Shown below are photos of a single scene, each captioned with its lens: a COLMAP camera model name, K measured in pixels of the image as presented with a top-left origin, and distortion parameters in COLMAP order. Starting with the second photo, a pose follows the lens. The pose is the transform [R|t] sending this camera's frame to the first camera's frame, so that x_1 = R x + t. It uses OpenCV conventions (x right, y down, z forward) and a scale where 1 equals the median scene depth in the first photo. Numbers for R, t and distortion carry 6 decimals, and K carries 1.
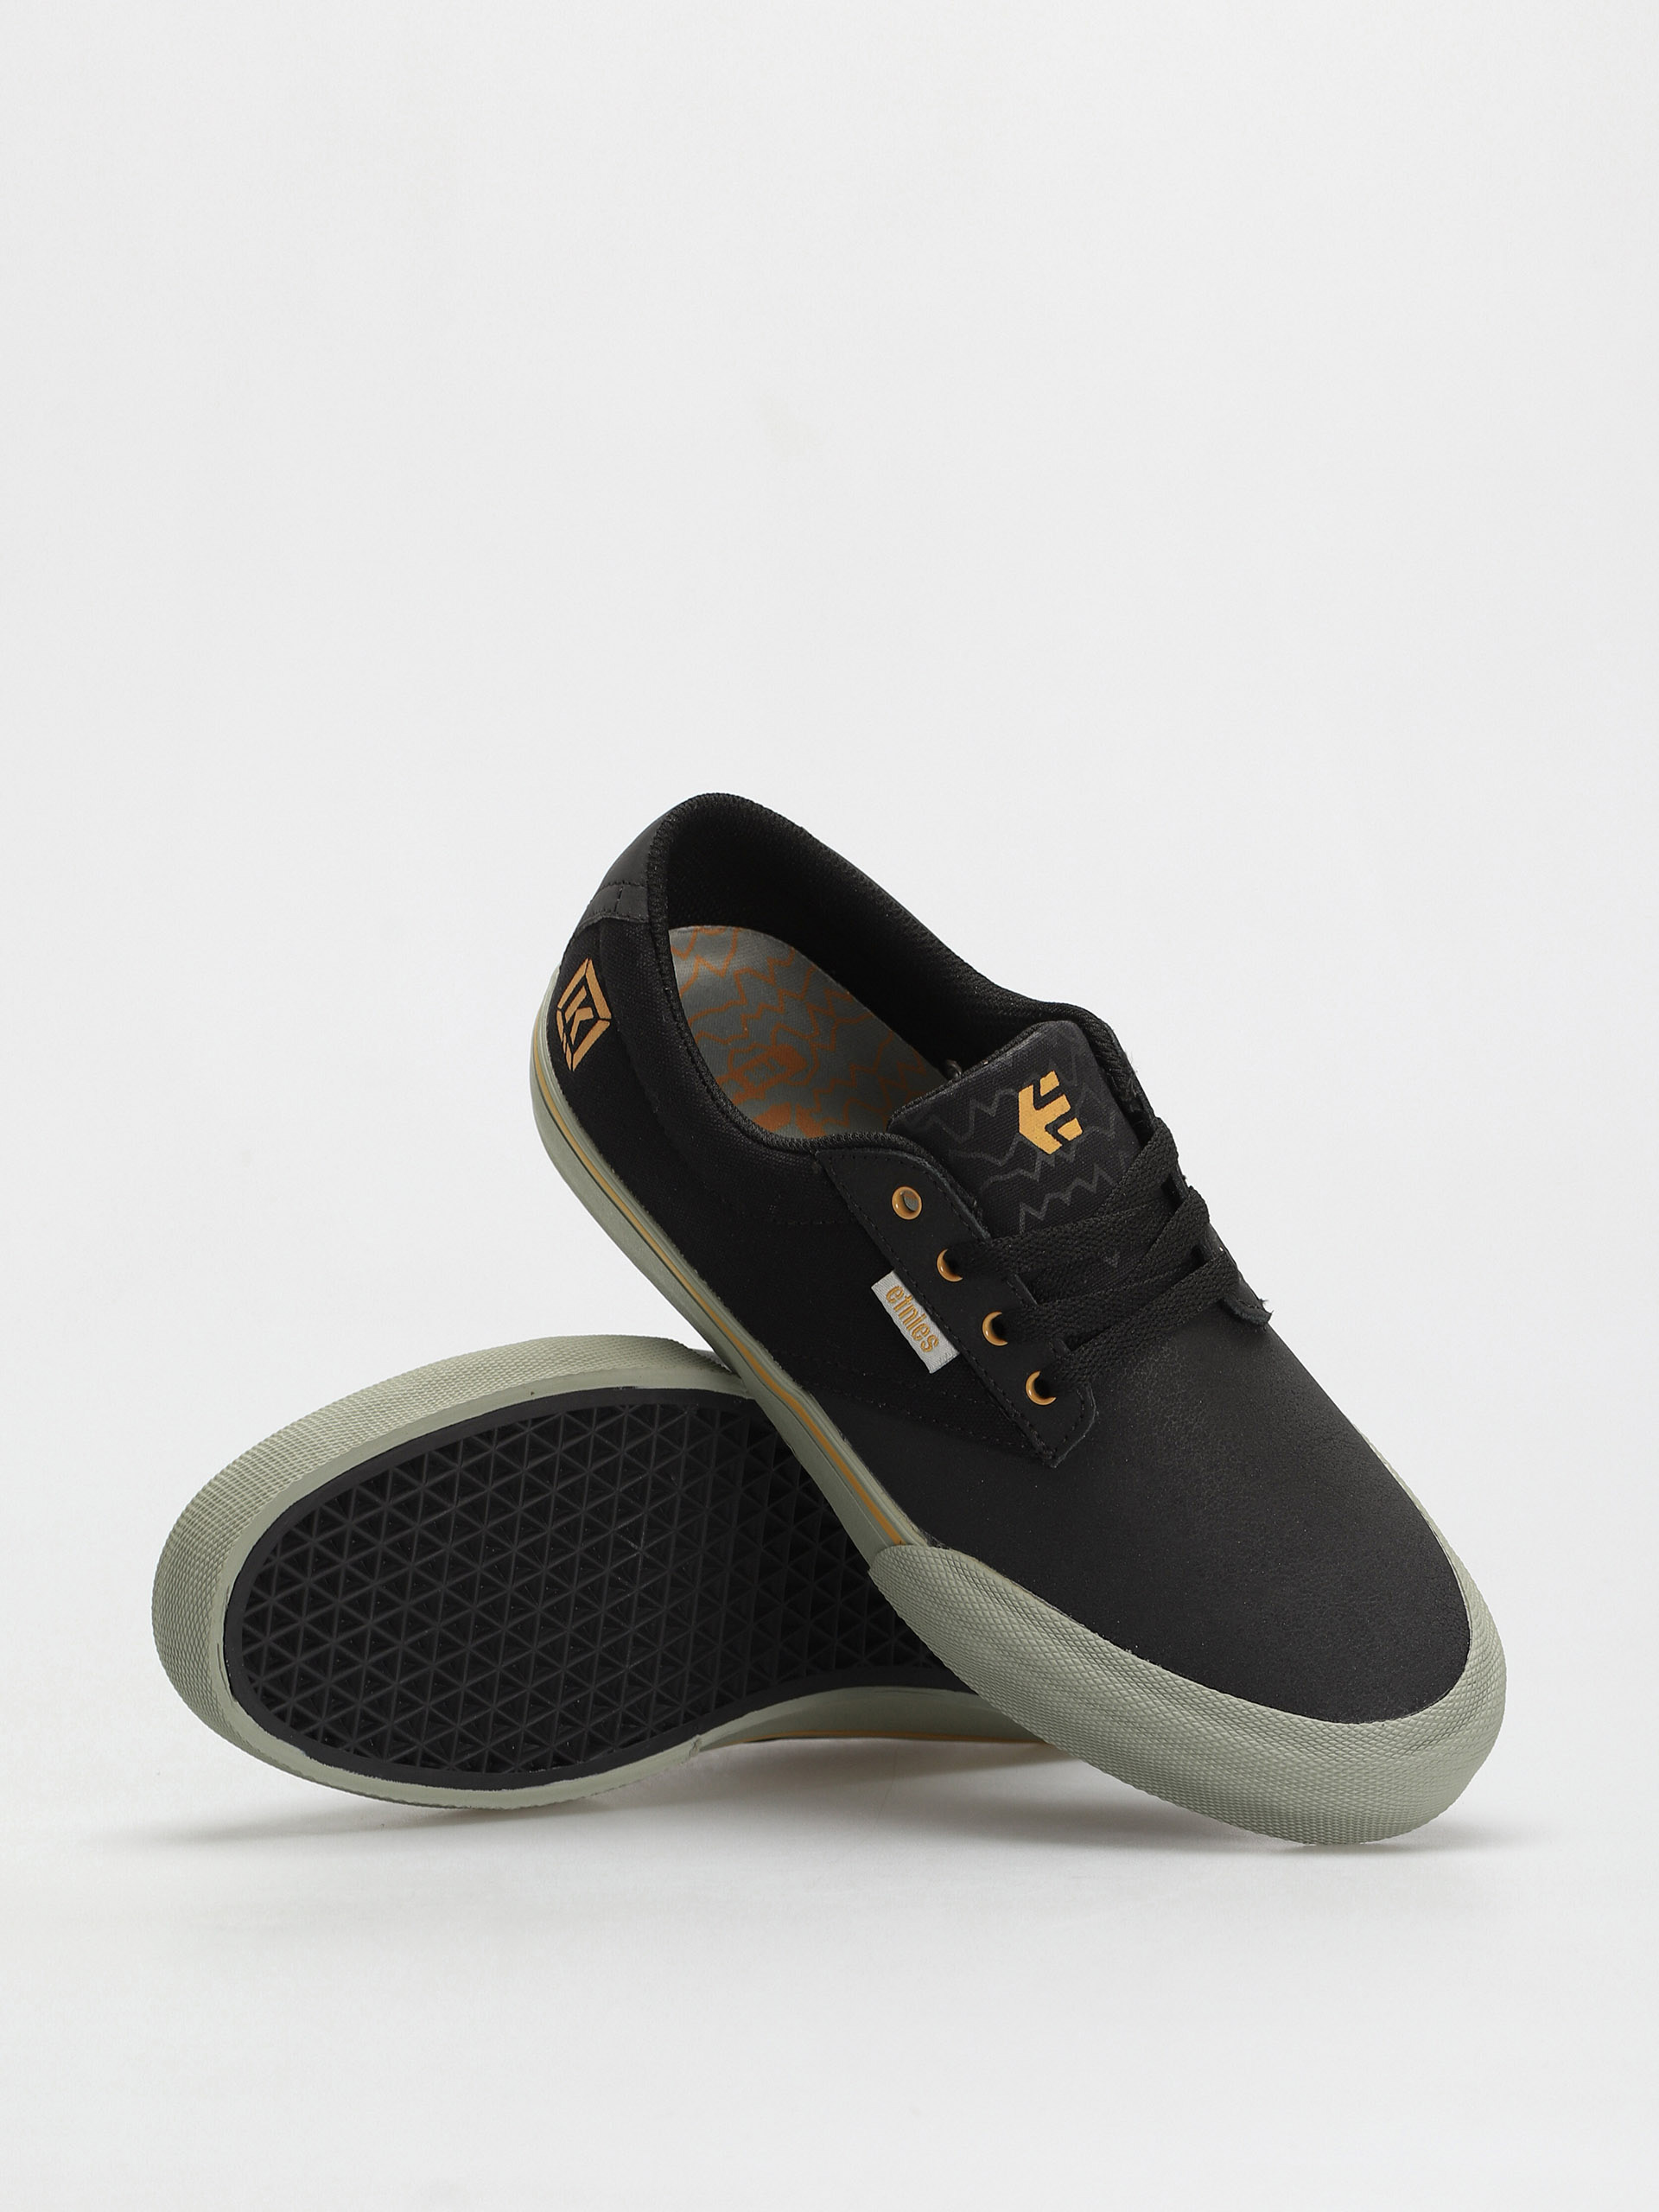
lens RADIAL K [[6244.1, 0, 829.2], [0, 6244.1, 1106.1], [0, 0, 1]] dist [-0.047542, 0.000000]
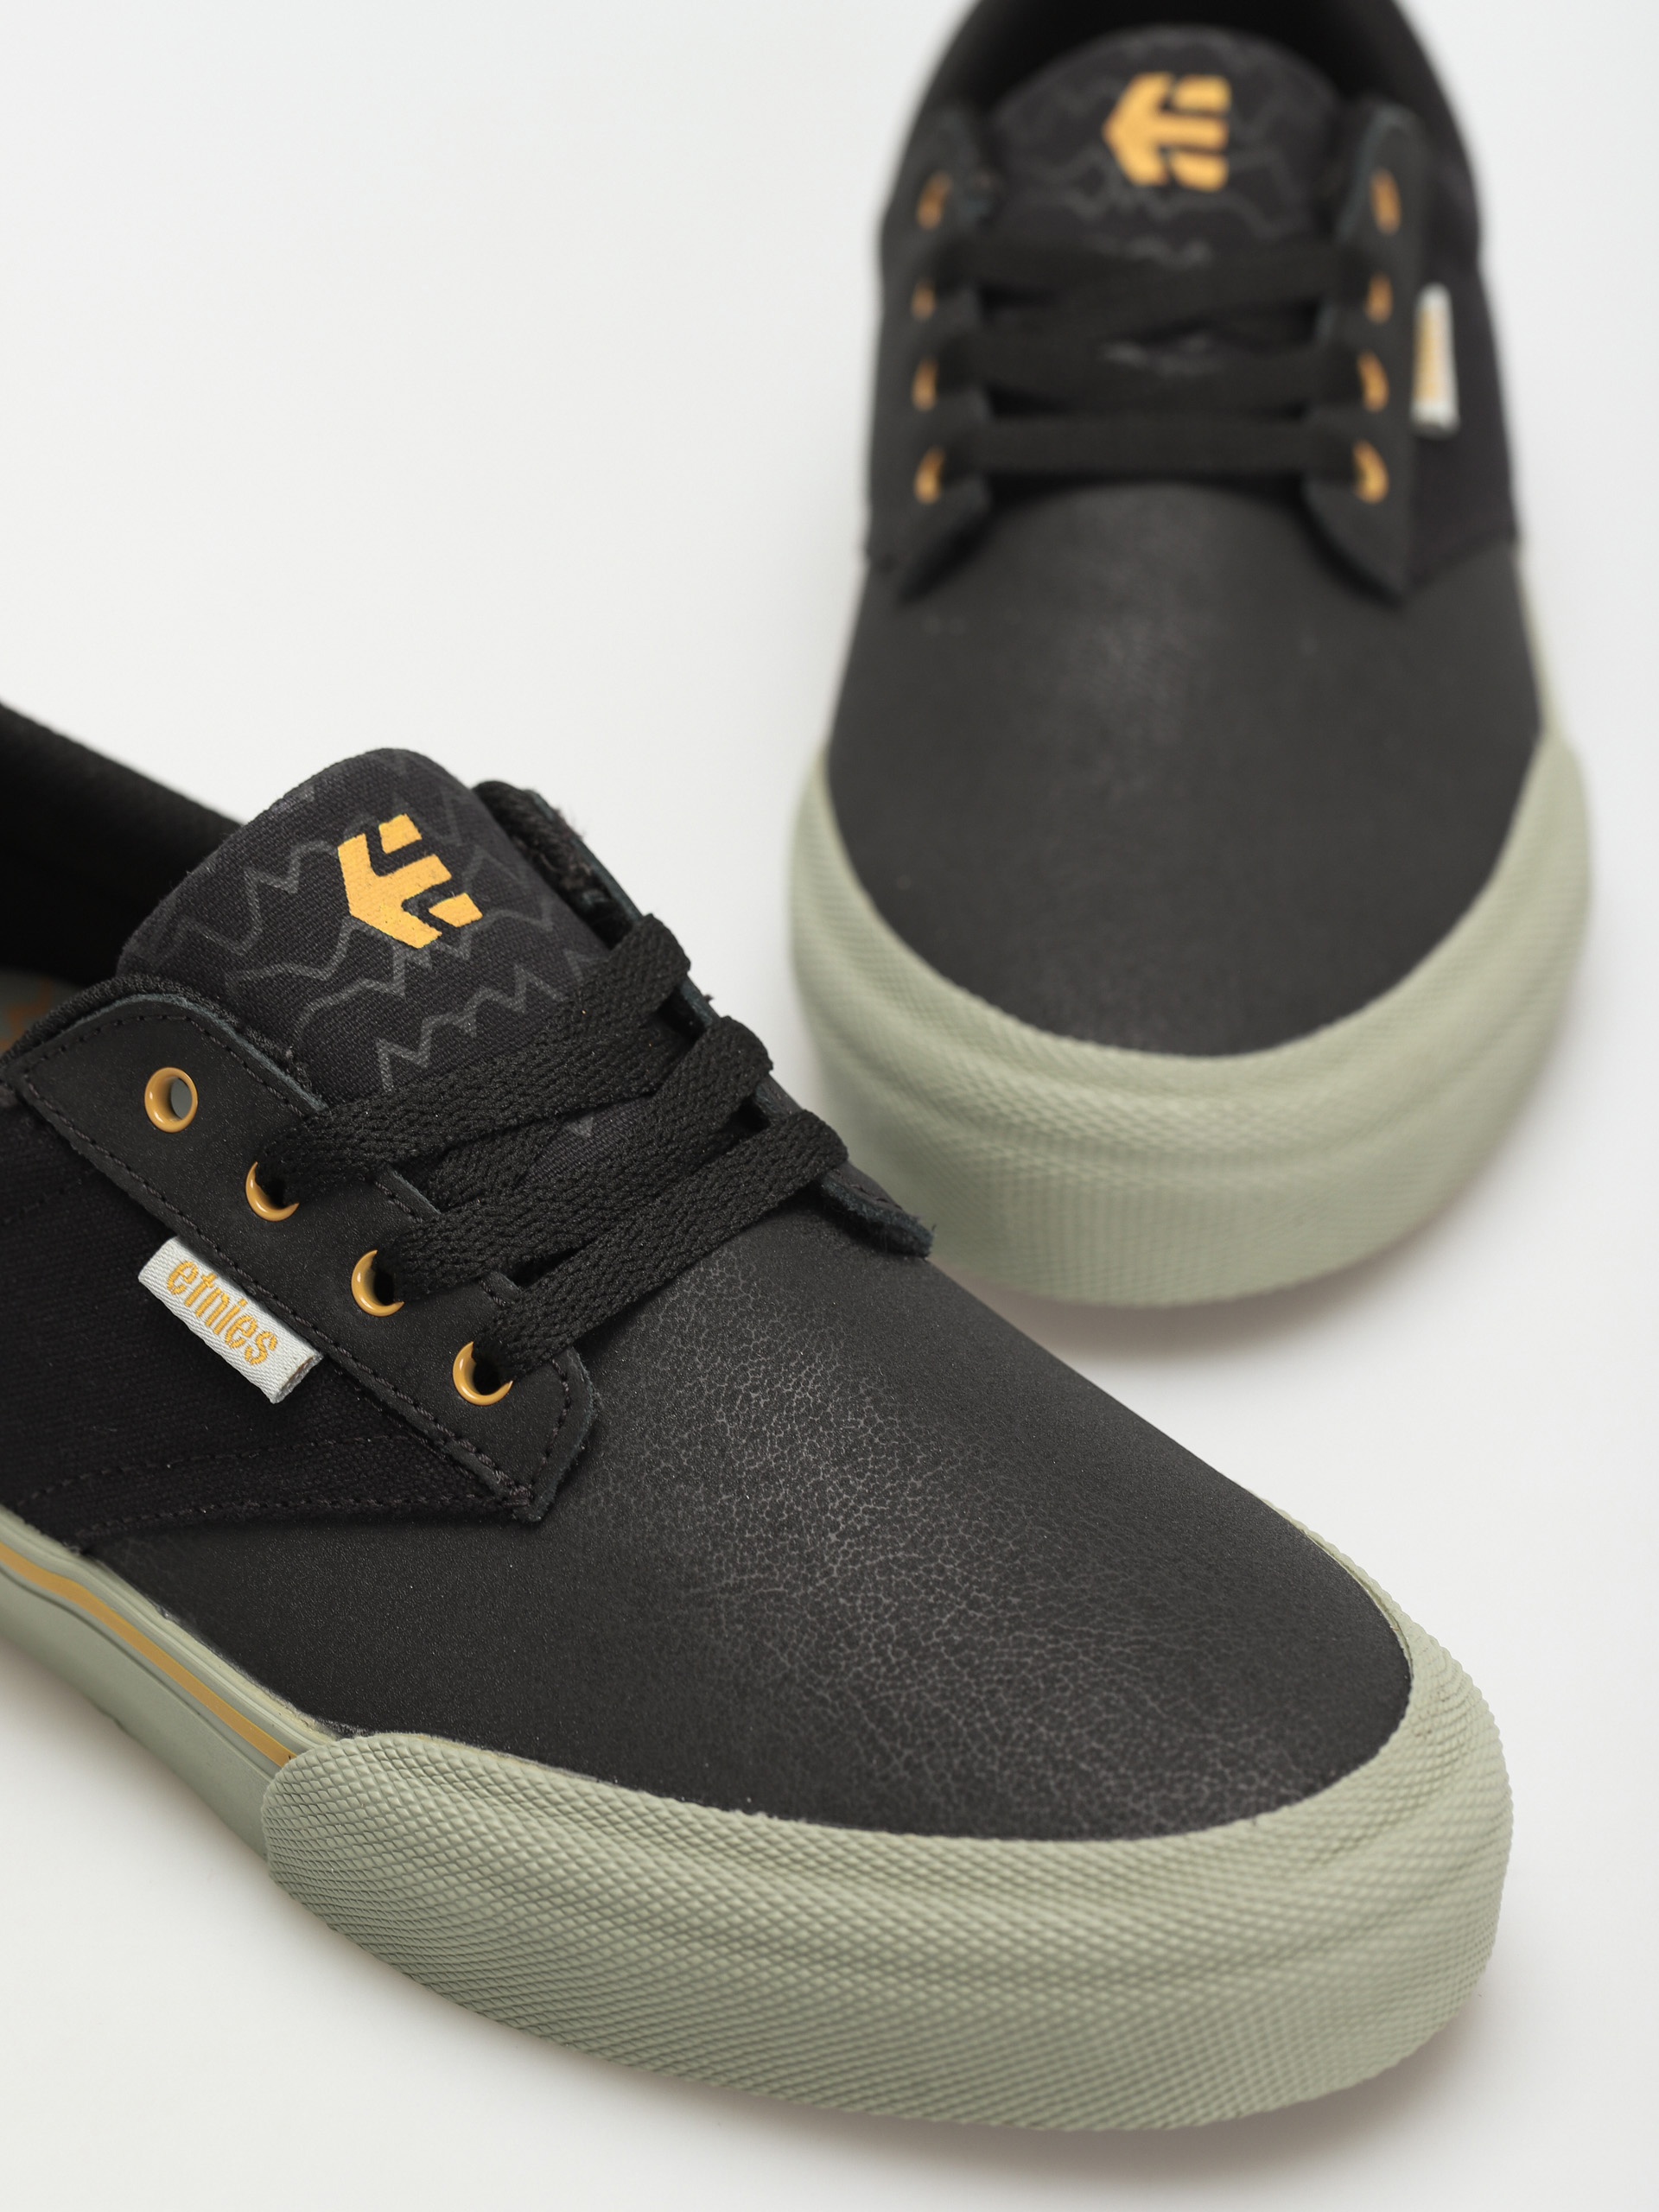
lens RADIAL K [[6244.1, 0, 829.6], [0, 6244.1, 1105.7], [0, 0, 1]] dist [-0.047542, 0.000000]
pose [[0.978813, -0.203548, 0.022210, 0.054691], [0.203627, 0.956296, -0.209845, 0.136646], [0.021474, 0.209921, 0.977482, 0.495367]]
